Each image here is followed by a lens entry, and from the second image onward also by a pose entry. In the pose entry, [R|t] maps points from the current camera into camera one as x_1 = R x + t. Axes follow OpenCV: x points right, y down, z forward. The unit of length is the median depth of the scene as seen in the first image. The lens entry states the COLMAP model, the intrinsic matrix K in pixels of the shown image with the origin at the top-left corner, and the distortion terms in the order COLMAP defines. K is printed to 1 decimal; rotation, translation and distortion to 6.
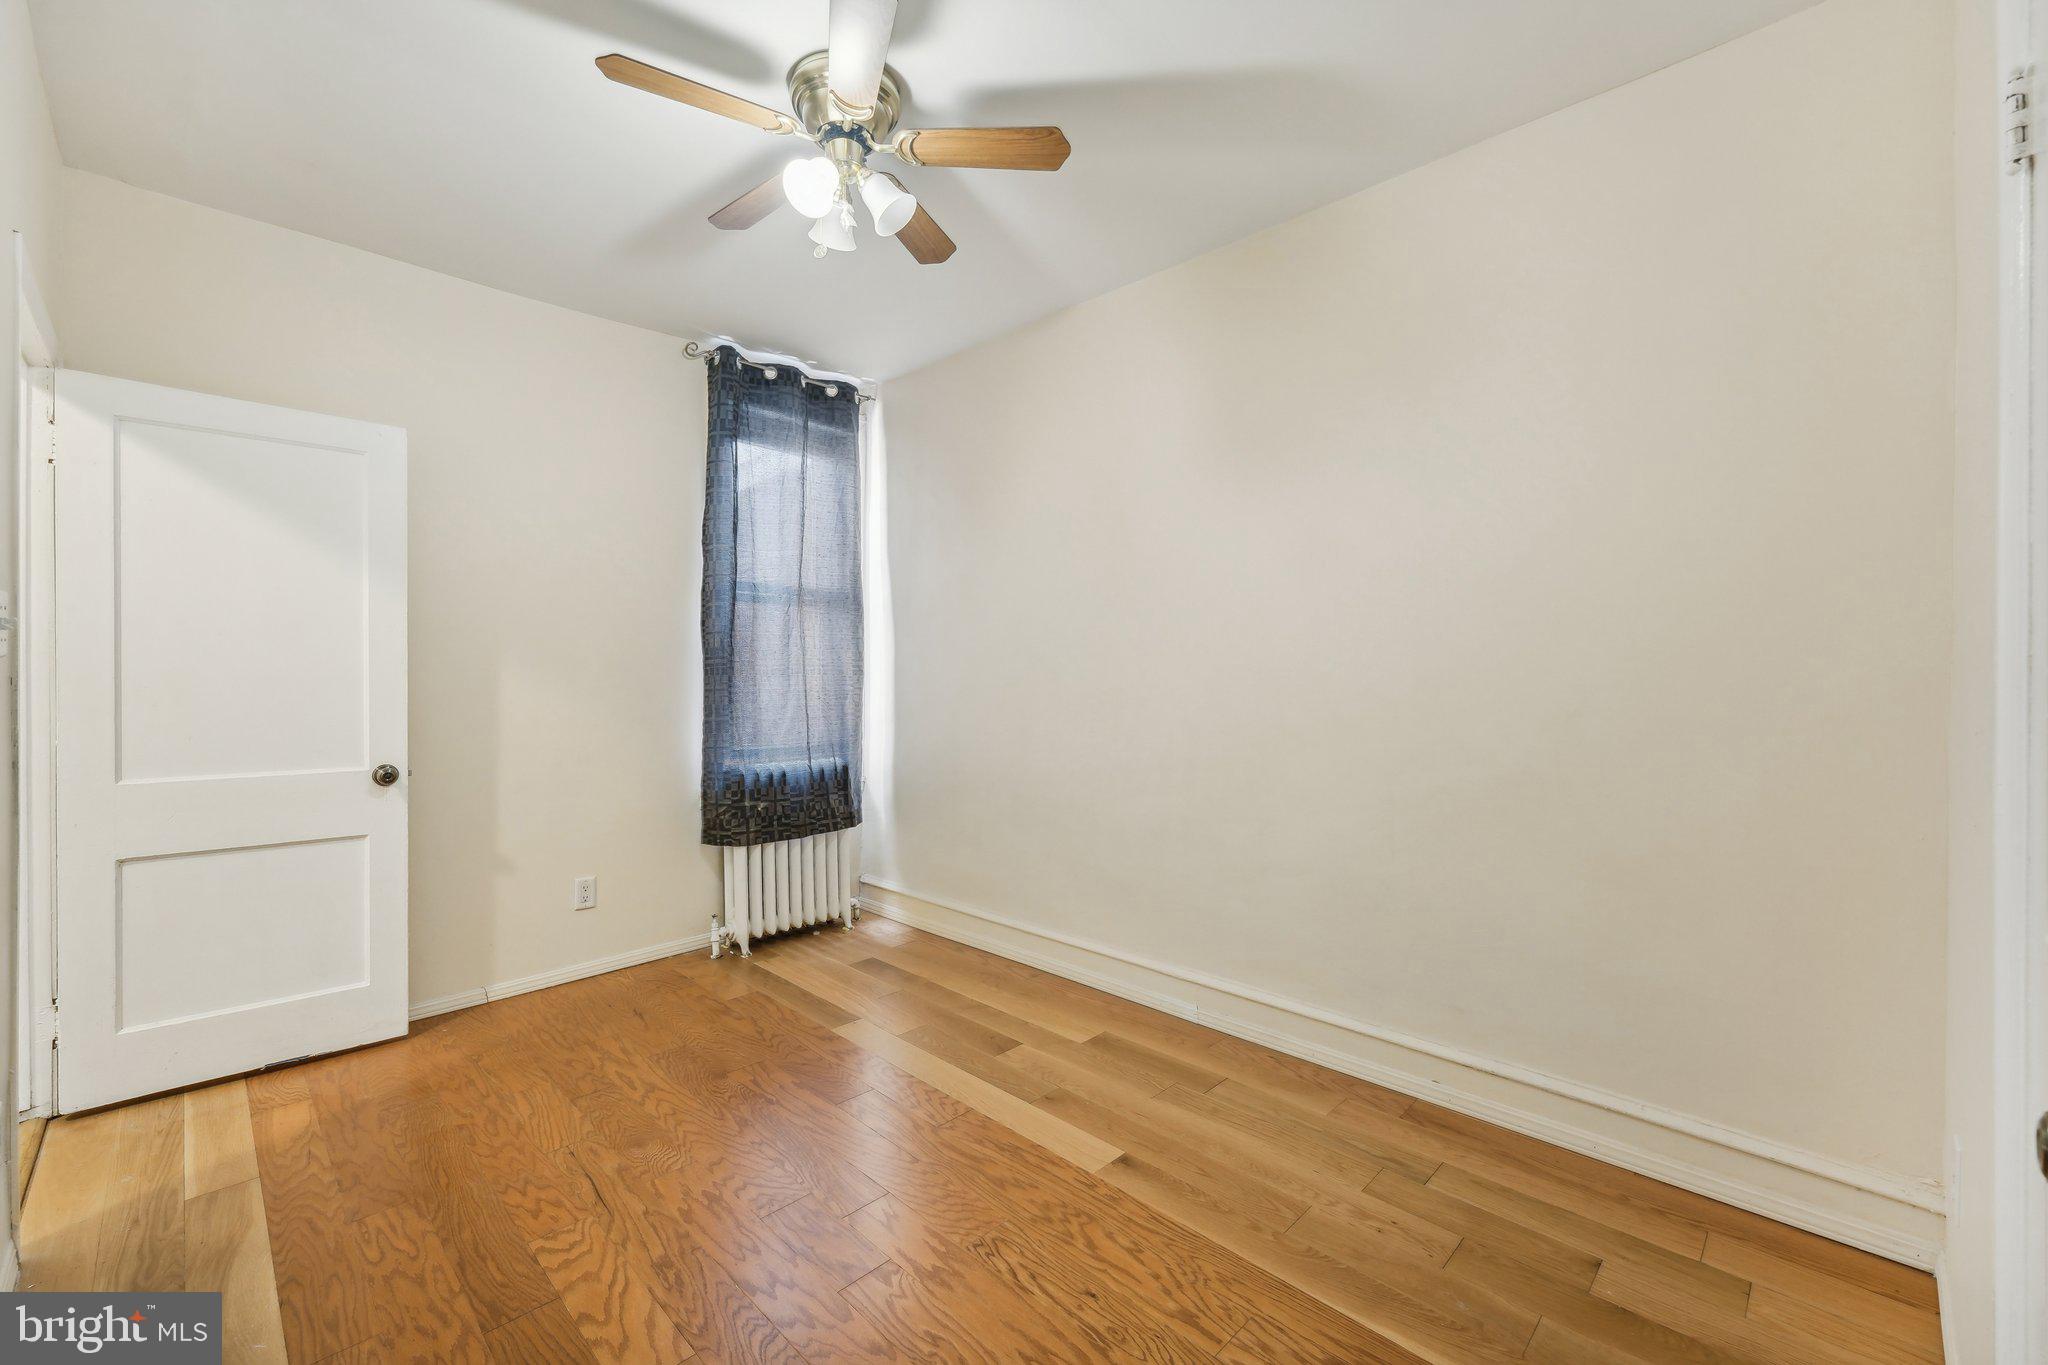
lens RADIAL K [[851.1, 0, 1022.5], [0, 851.1, 684.8], [0, 0, 1]] dist [0.000363, -0.000690]
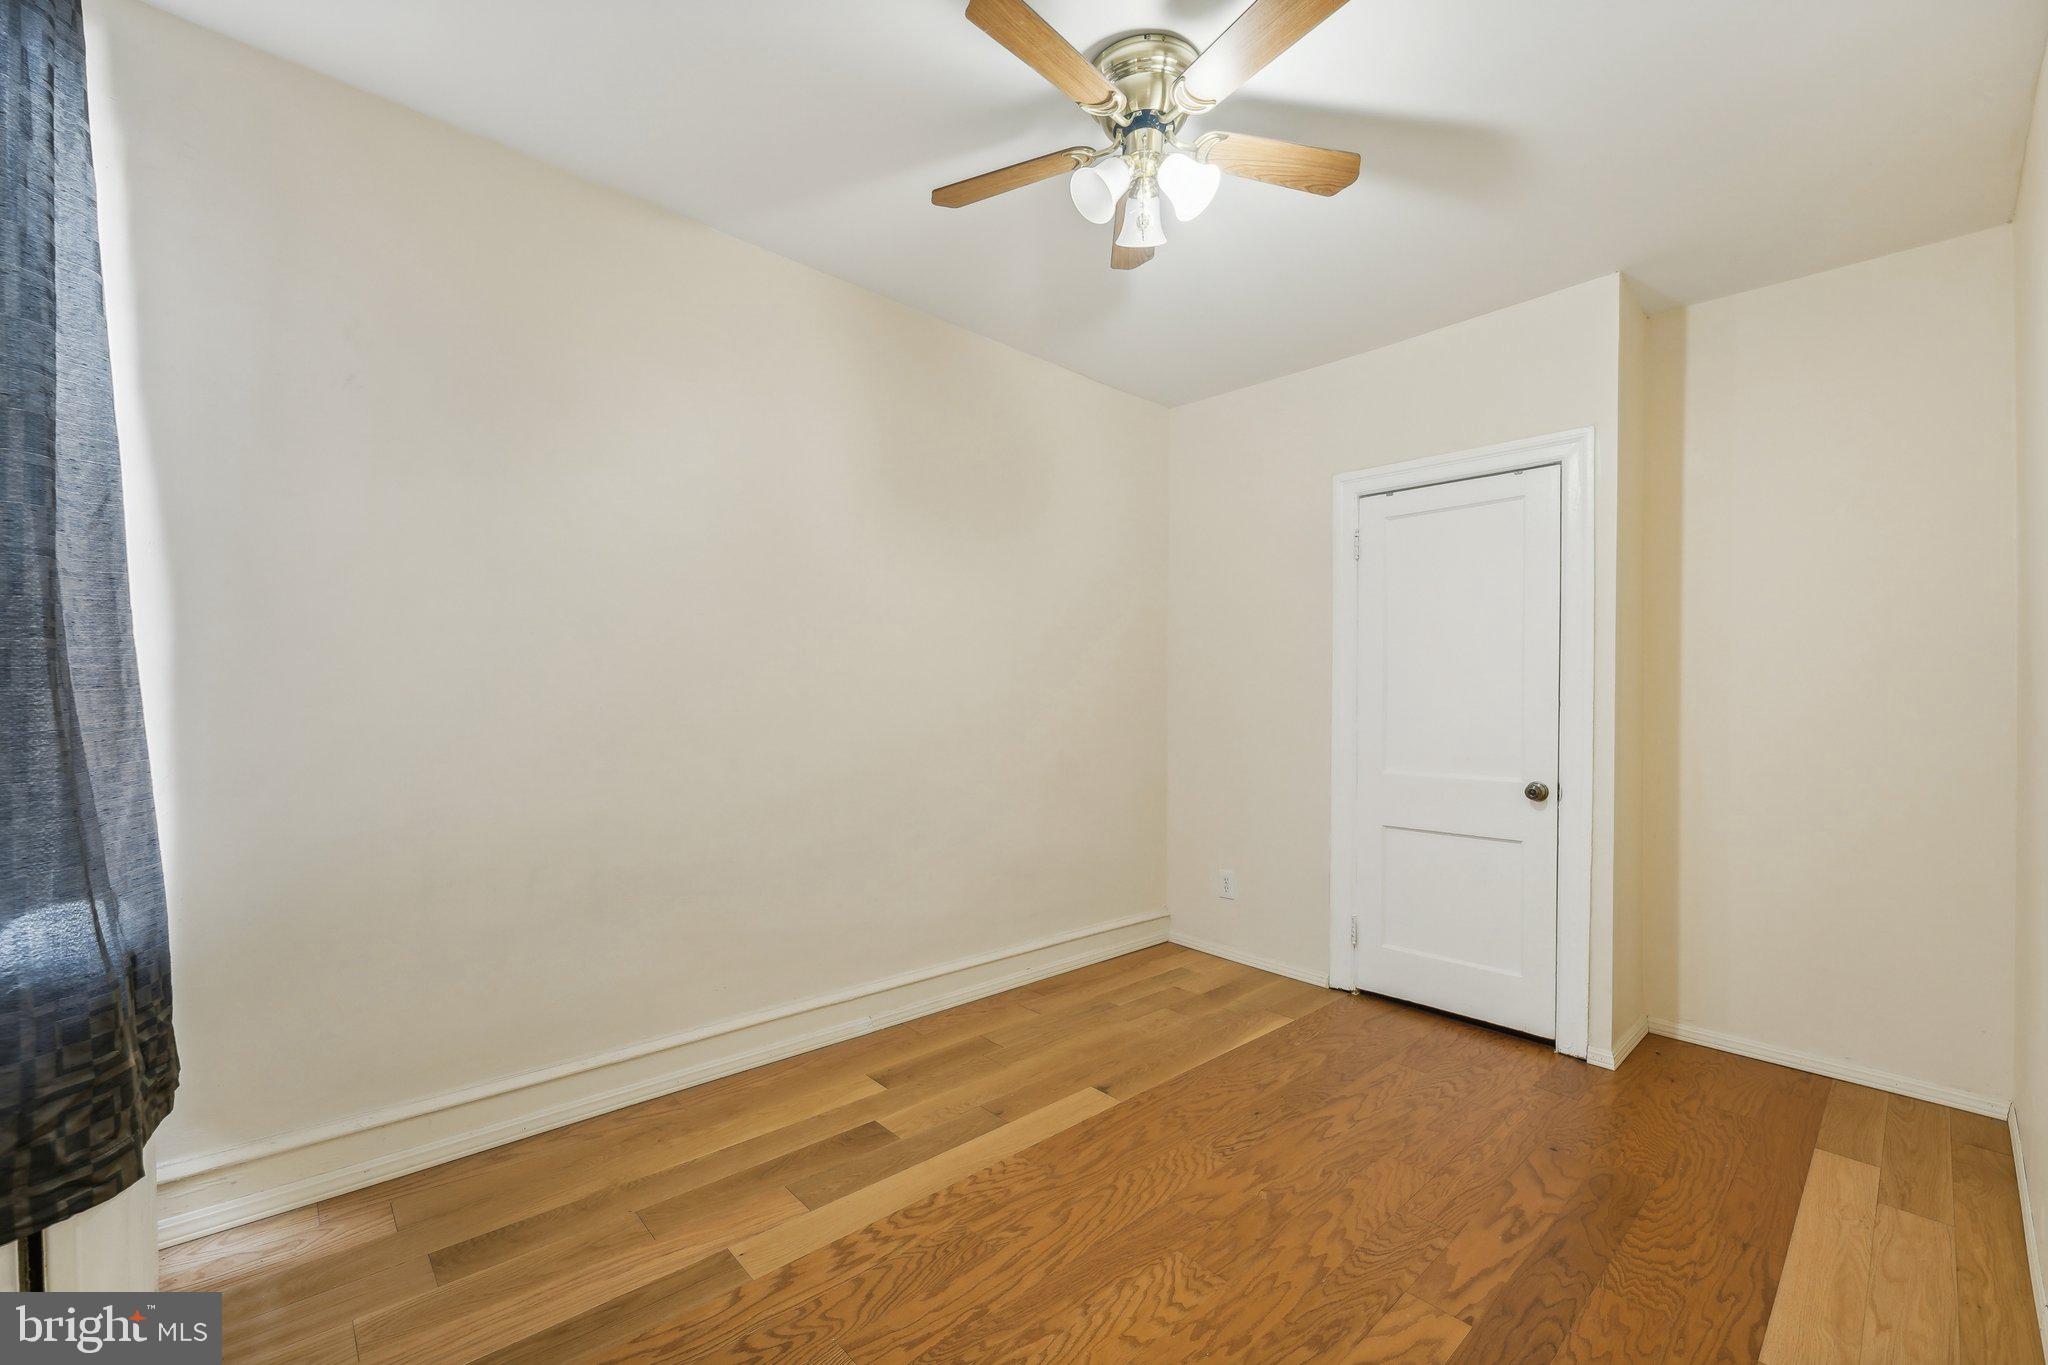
lens RADIAL K [[851.1, 0, 1022.5], [0, 851.1, 686.9], [0, 0, 1]] dist [0.000363, -0.000690]
pose [[0.029959, 0.009035, 0.999510, -1.118656], [-0.001325, 0.999959, -0.008999, -0.016723], [-0.999550, -0.001054, 0.029970, 1.065209]]
